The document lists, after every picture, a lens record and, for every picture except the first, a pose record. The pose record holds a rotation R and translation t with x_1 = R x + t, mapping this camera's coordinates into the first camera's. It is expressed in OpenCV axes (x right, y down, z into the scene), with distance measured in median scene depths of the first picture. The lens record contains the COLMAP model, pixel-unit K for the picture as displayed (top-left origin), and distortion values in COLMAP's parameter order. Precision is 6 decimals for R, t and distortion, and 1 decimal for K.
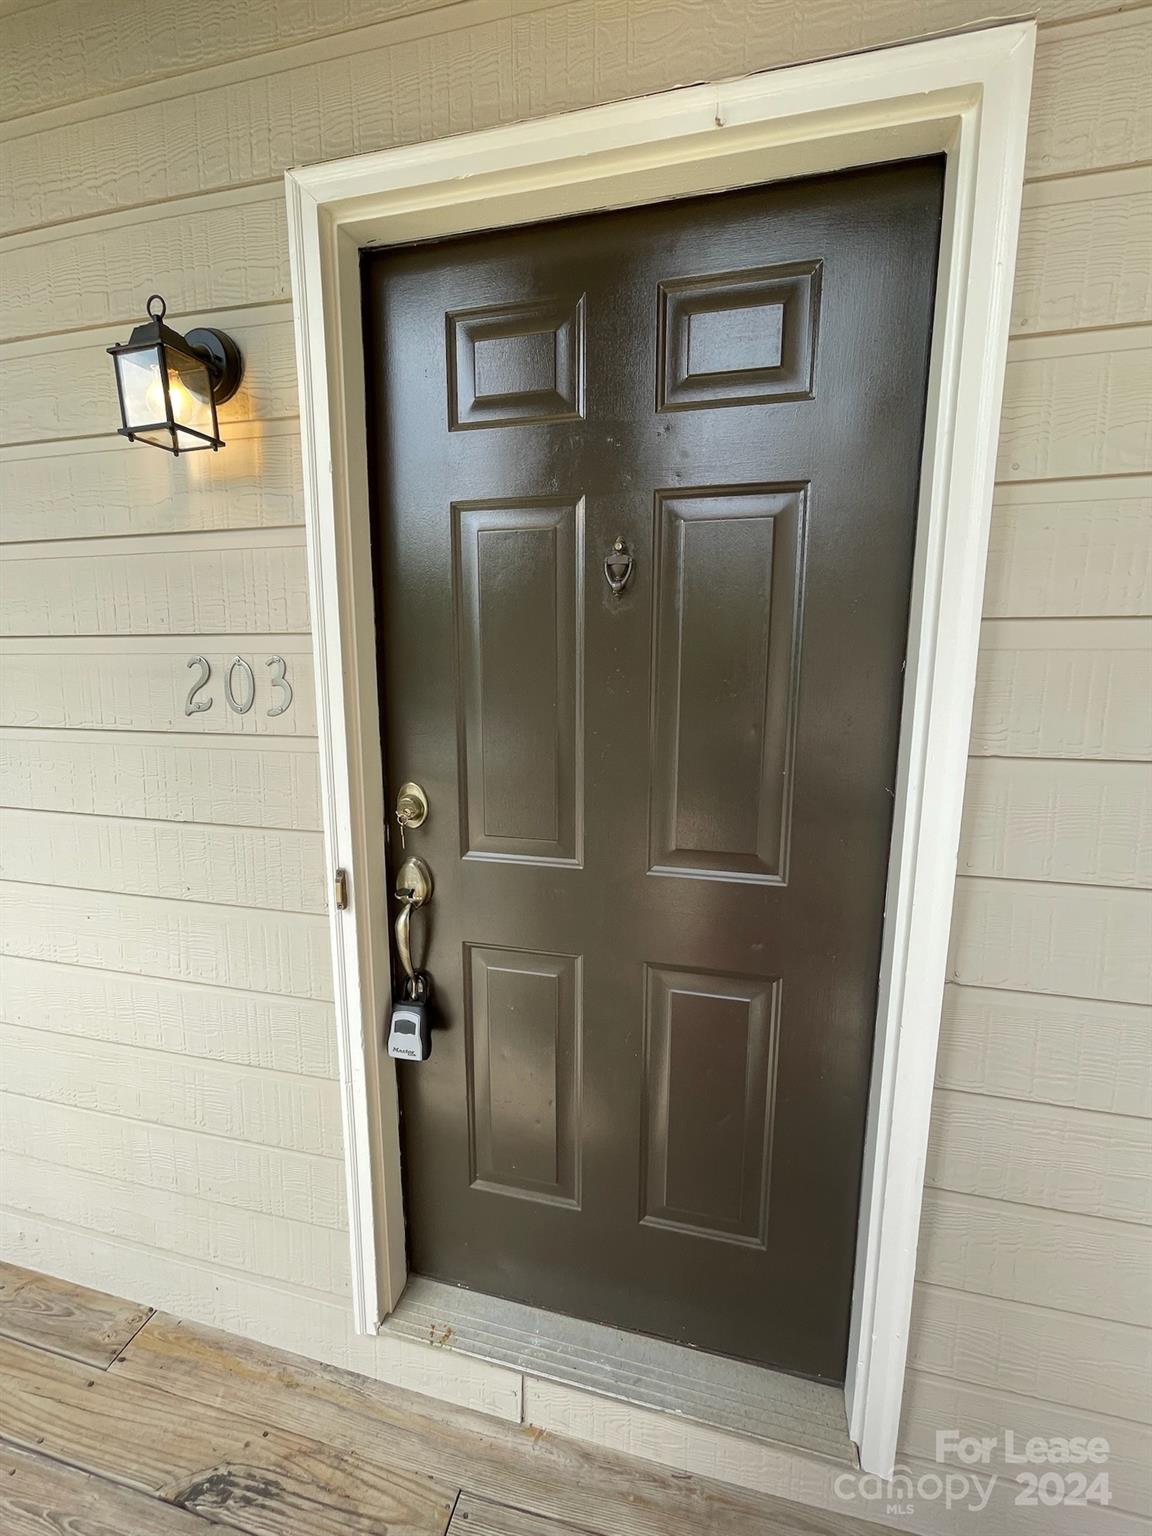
lens RADIAL K [[622.6, 0, 576.5], [0, 622.6, 769.3], [0, 0, 1]] dist [-0.005096, 0.000476]
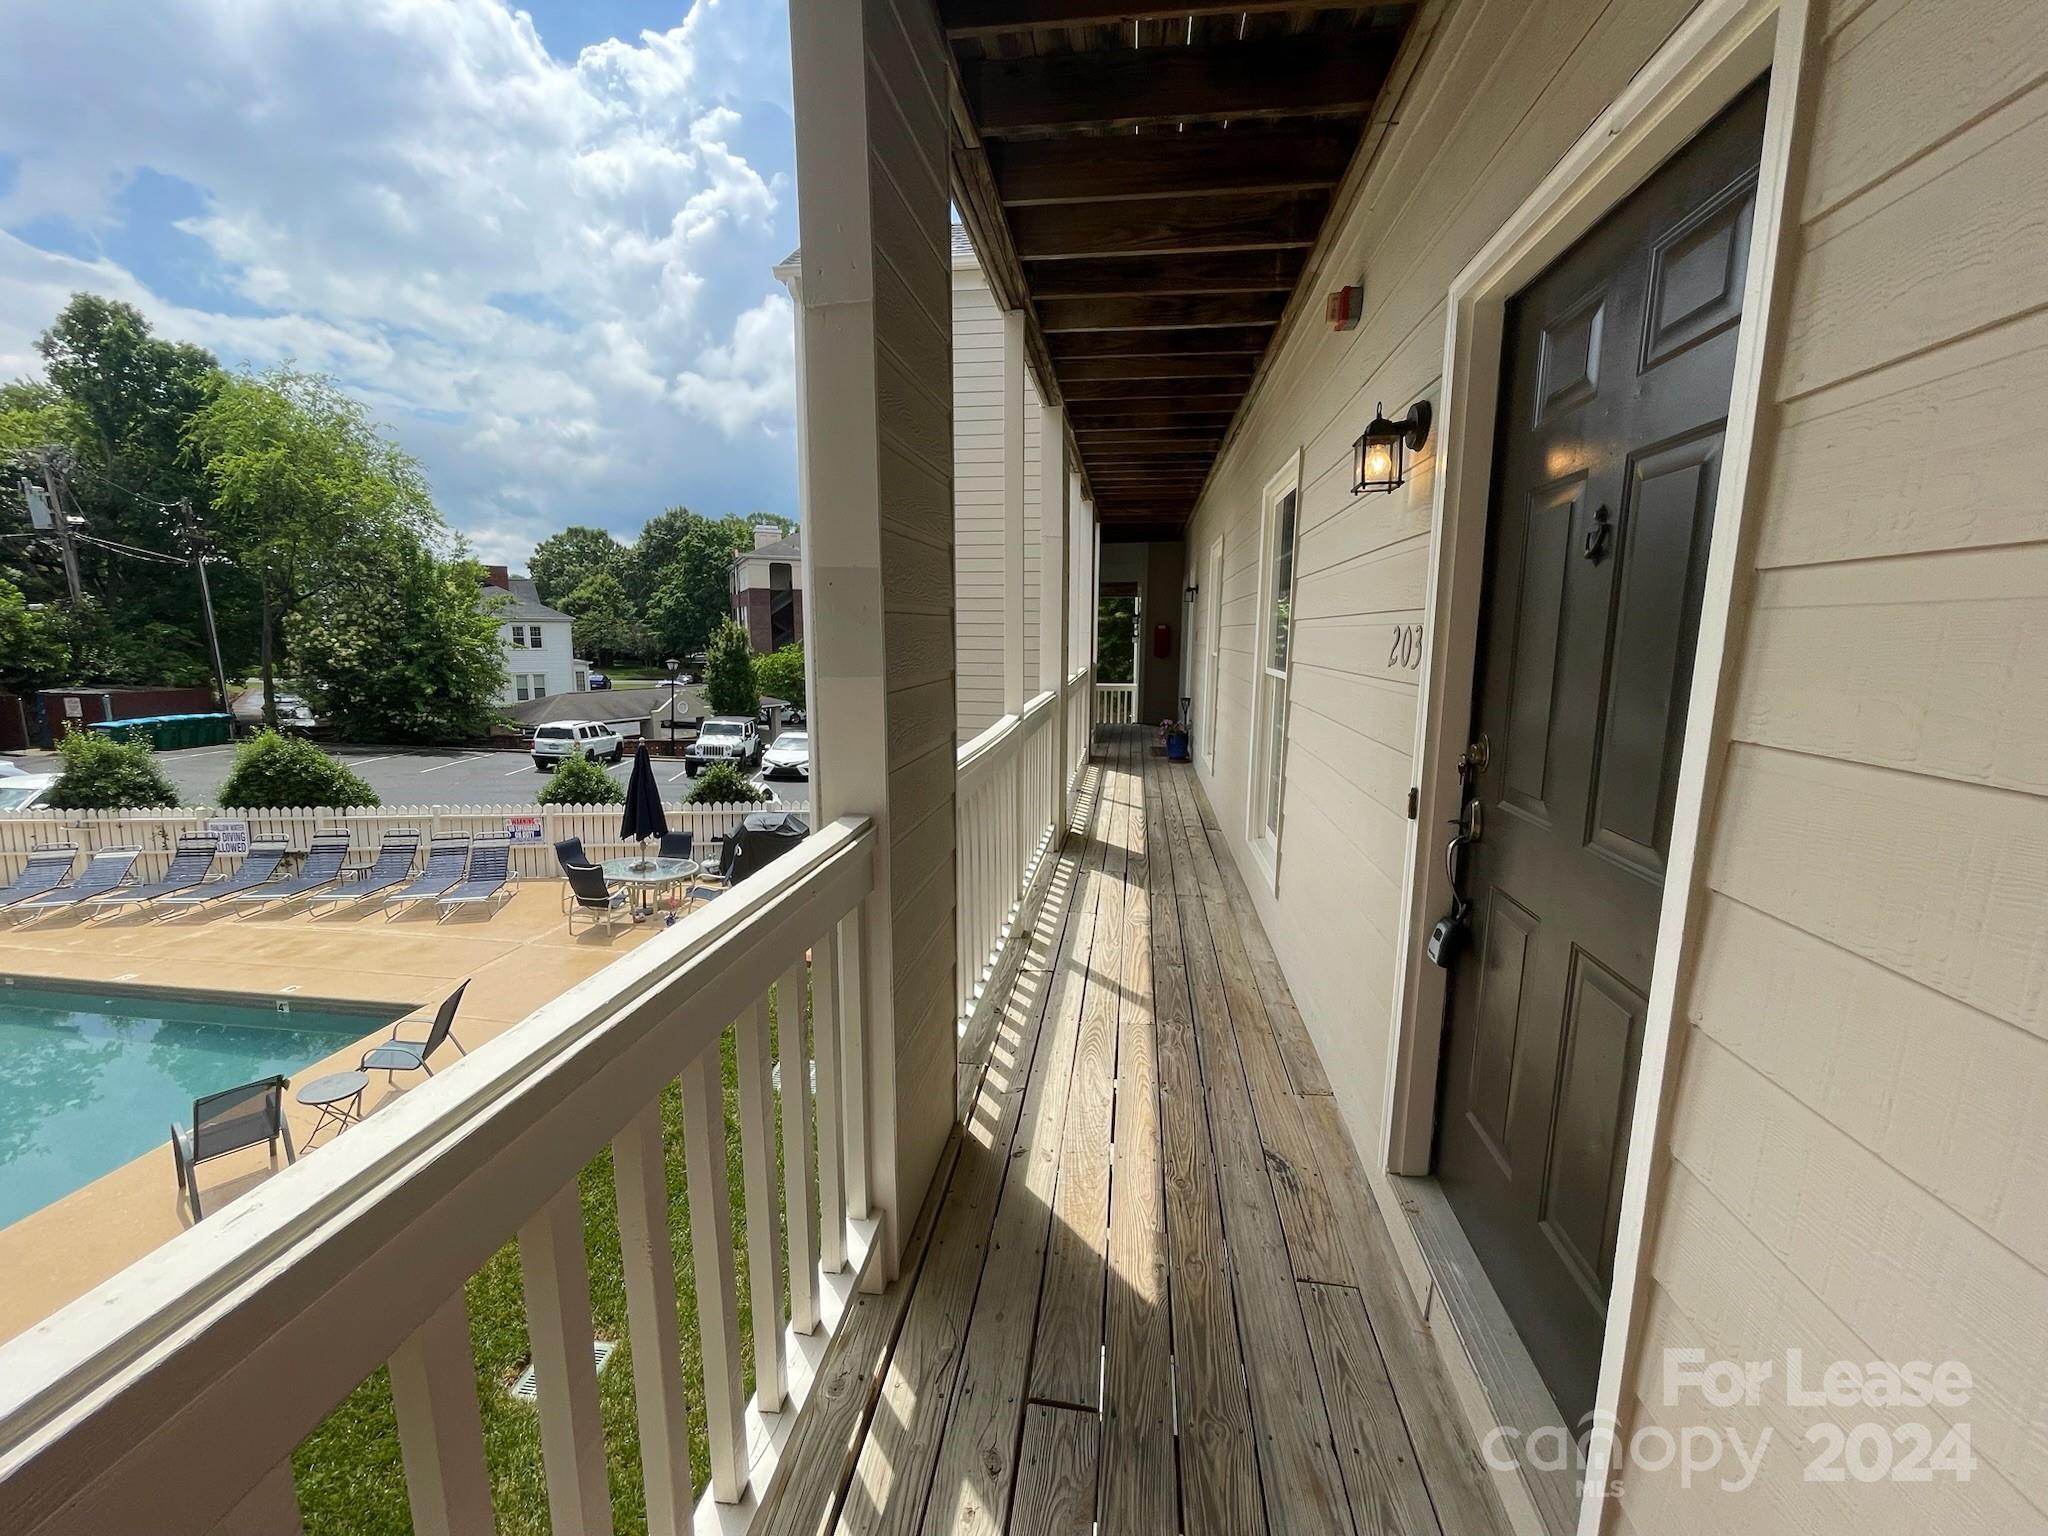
lens RADIAL K [[830.1, 0, 1025.3], [0, 830.1, 774.3], [0, 0, 1]] dist [-0.005096, 0.000476]
pose [[0.102744, 0.164910, -0.980943, 1.234315], [-0.160484, 0.975990, 0.147268, 0.007341], [0.981676, 0.142294, 0.126743, -0.026011]]
